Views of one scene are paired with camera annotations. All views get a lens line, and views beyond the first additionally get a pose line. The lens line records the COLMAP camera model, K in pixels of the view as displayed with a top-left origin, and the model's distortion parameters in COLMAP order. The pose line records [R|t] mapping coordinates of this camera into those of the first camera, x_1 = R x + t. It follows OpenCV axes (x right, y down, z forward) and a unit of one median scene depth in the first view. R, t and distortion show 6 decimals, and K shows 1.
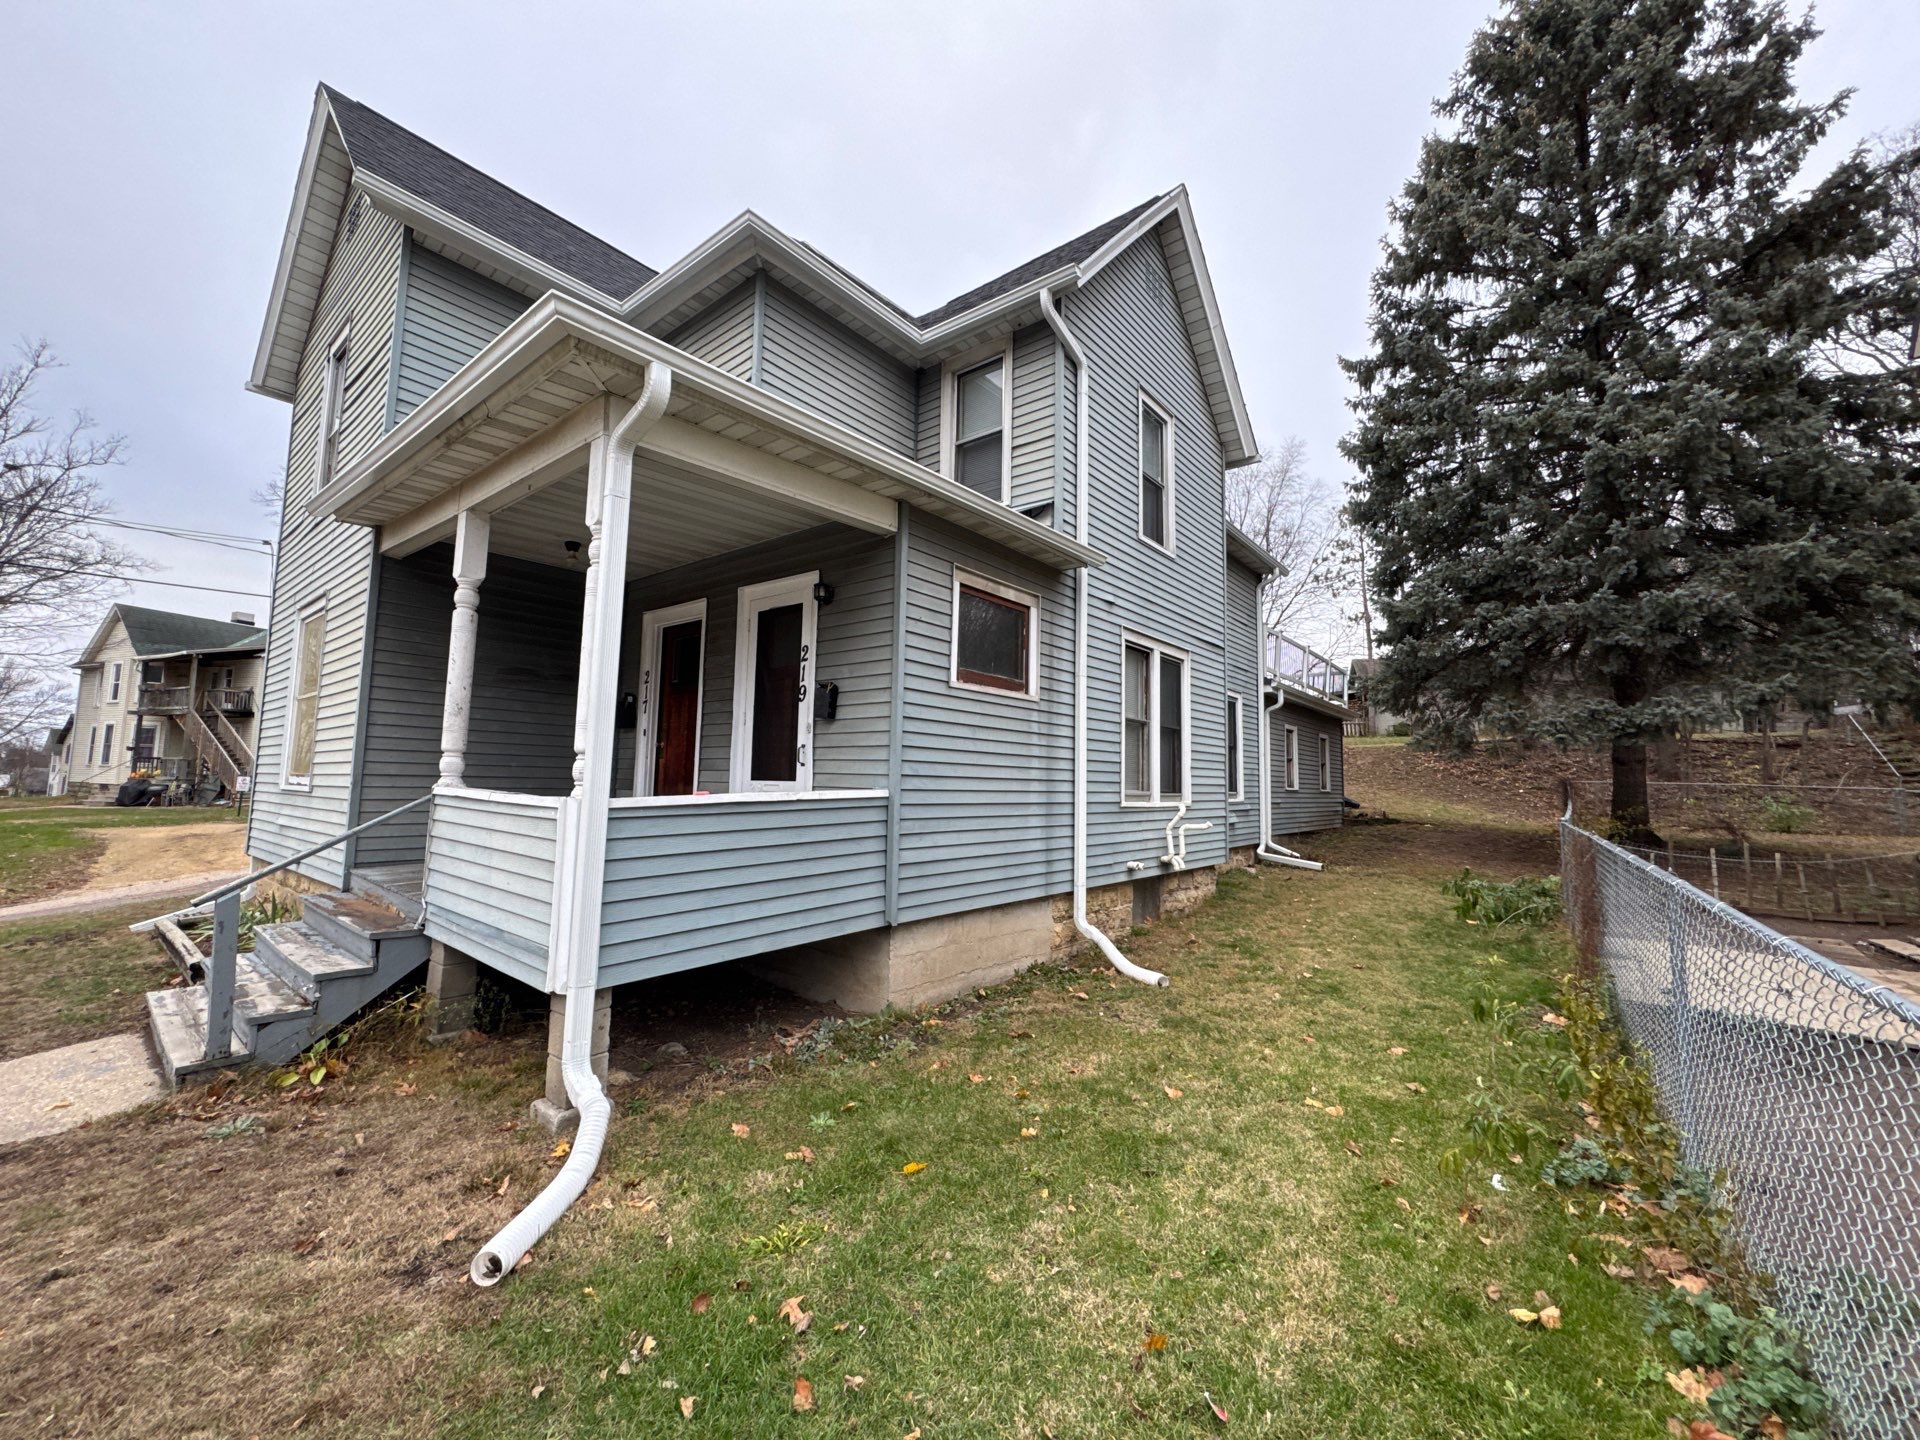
lens RADIAL K [[774.8, 0, 960.8], [0, 774.8, 714.1], [0, 0, 1]] dist [-0.006031, 0.006674]
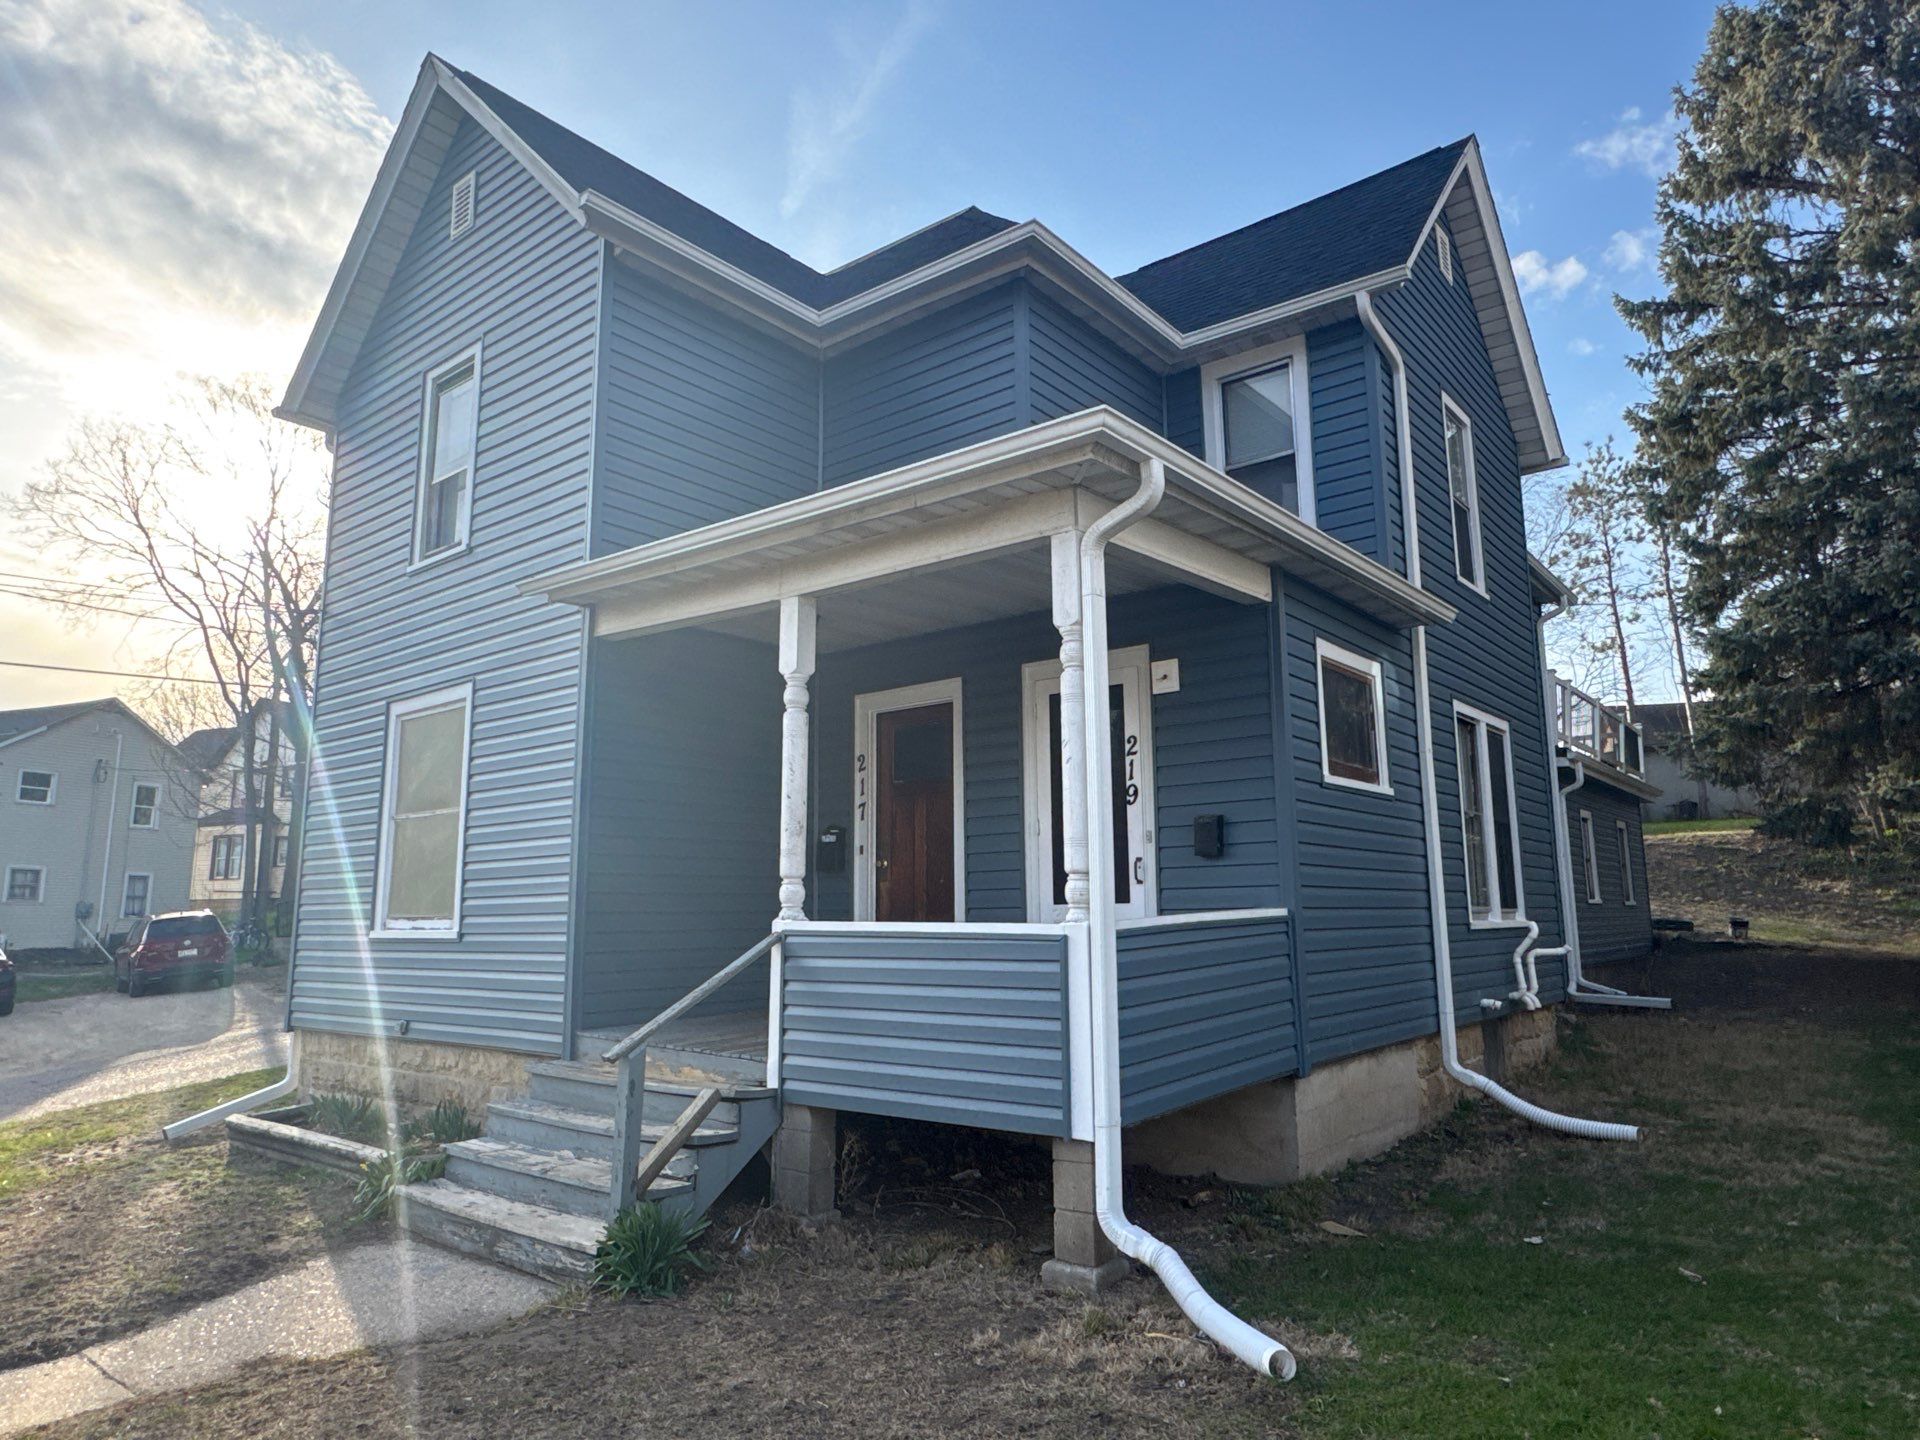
lens RADIAL K [[1219.1, 0, 960.0], [0, 1219.1, 720.0], [0, 0, 1]] dist [-0.000122, 0.002103]
pose [[0.999529, -0.029380, 0.008904, -0.268430], [0.029923, 0.997199, -0.068546, -0.015442], [-0.006865, 0.068780, 0.997608, -0.194830]]
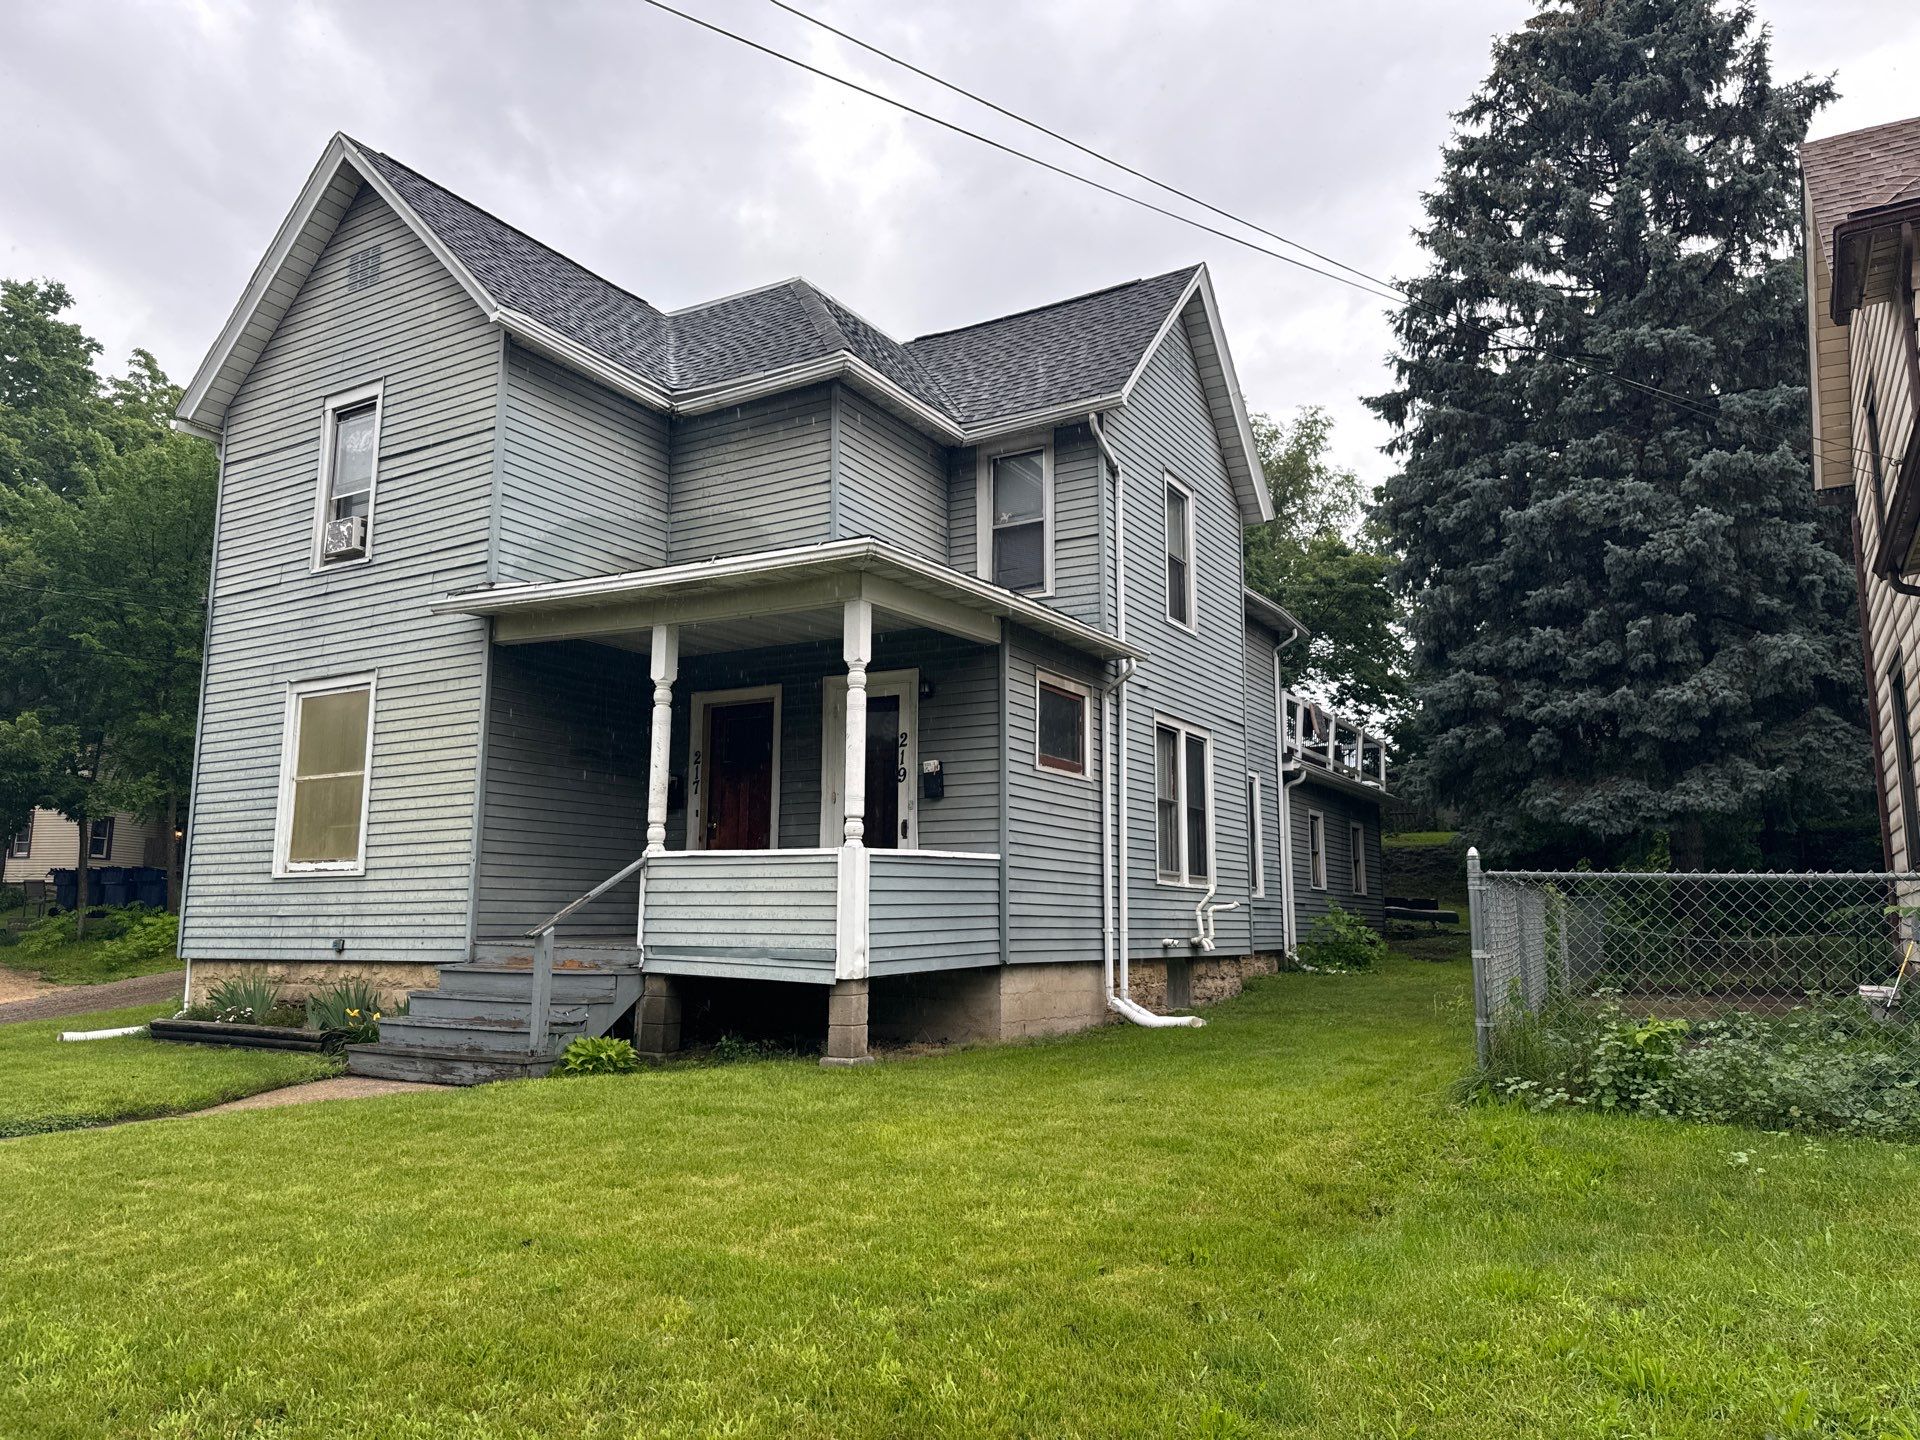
lens RADIAL K [[1364.8, 0, 952.0], [0, 1364.8, 726.5], [0, 0, 1]] dist [0.147952, -0.205869]
pose [[0.989700, 0.006386, 0.143015, -0.284267], [0.001550, 0.998468, -0.055306, 0.009201], [-0.143149, 0.054958, 0.988174, -0.679318]]
